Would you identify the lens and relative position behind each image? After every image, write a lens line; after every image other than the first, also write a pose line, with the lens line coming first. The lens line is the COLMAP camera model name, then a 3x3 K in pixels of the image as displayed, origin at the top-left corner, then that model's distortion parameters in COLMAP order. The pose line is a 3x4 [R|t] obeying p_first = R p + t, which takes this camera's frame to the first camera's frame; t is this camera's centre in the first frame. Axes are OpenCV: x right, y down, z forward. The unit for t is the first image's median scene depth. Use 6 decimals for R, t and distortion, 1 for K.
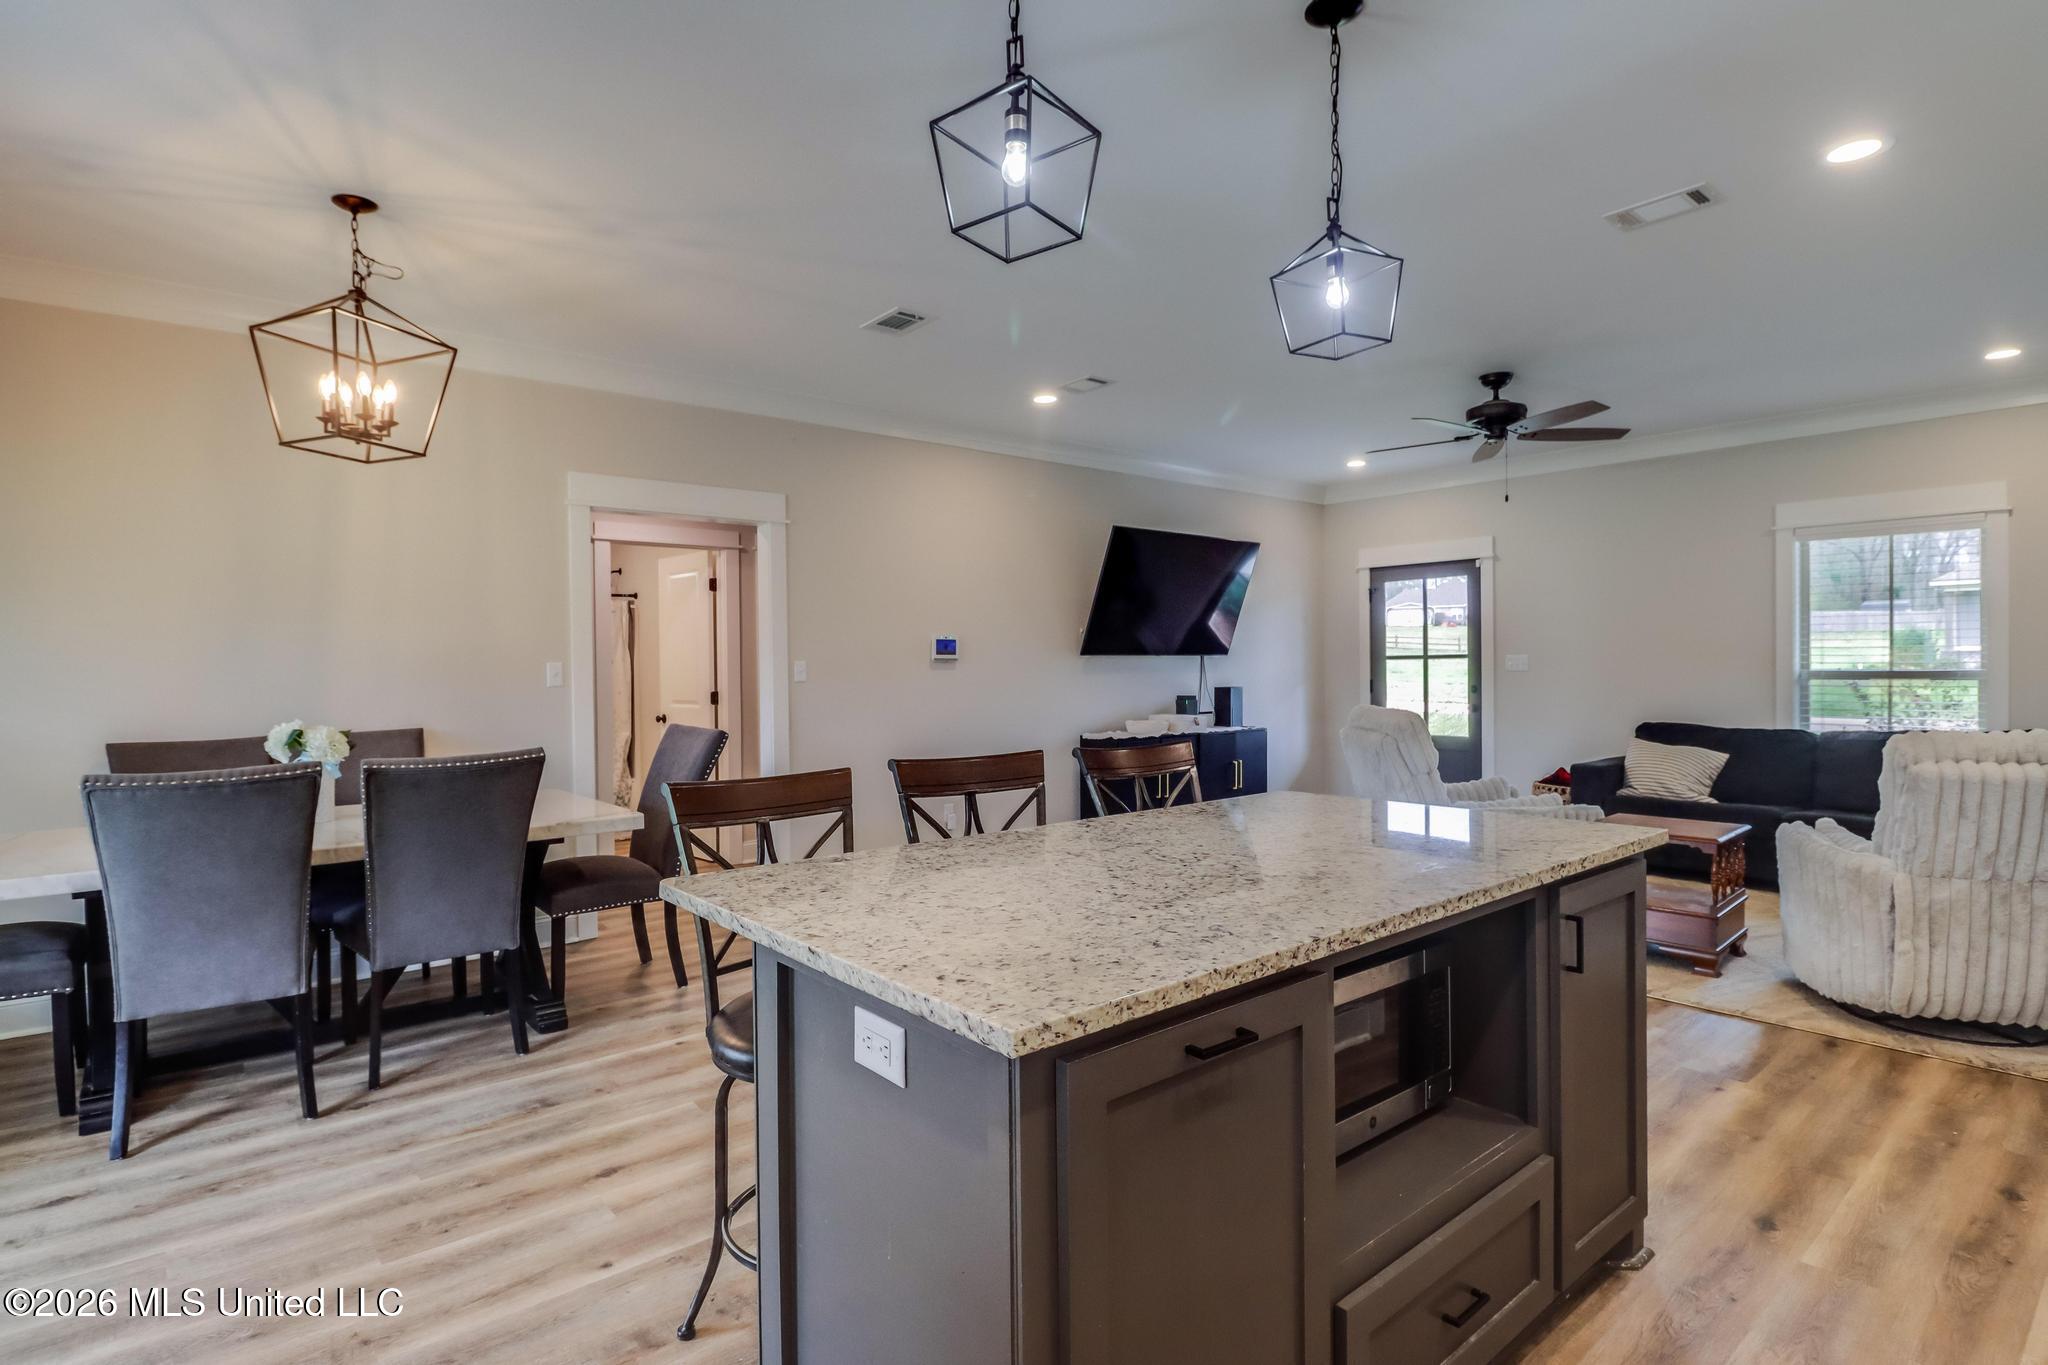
lens RADIAL K [[1035.3, 0, 1042.4], [0, 1035.3, 659.5], [0, 0, 1]] dist [0.001604, -0.007586]
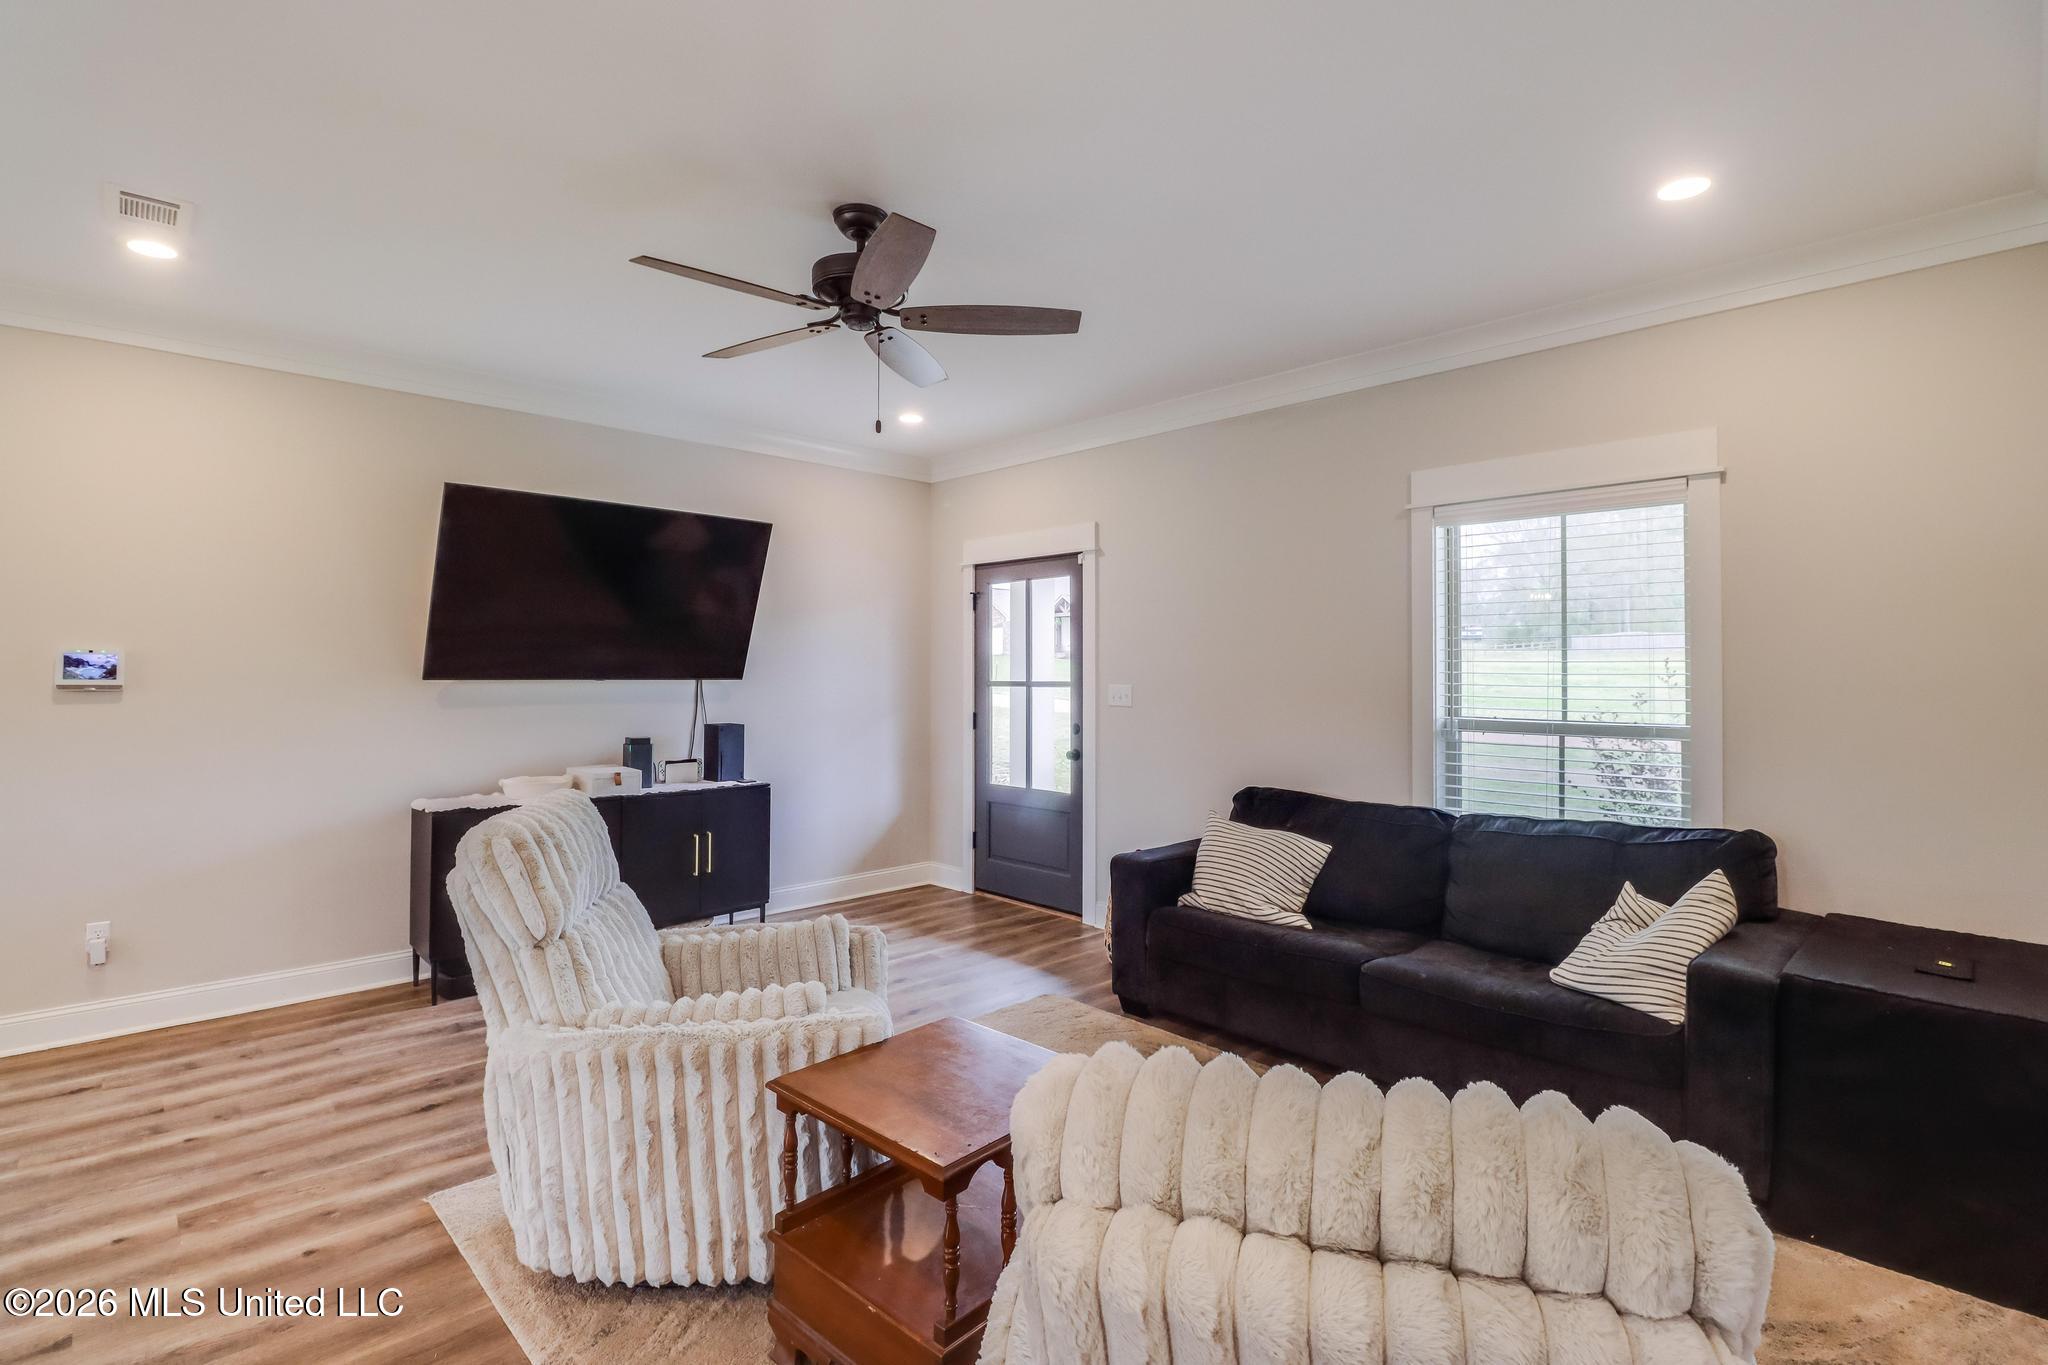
lens RADIAL K [[1004.6, 0, 1007.6], [0, 1004.6, 647.9], [0, 0, 1]] dist [0.002455, -0.009506]
pose [[0.997708, 0.013689, 0.066271, 0.342477], [-0.012452, 0.999741, -0.019033, -0.016230], [-0.066515, 0.018164, 0.997620, 0.310403]]
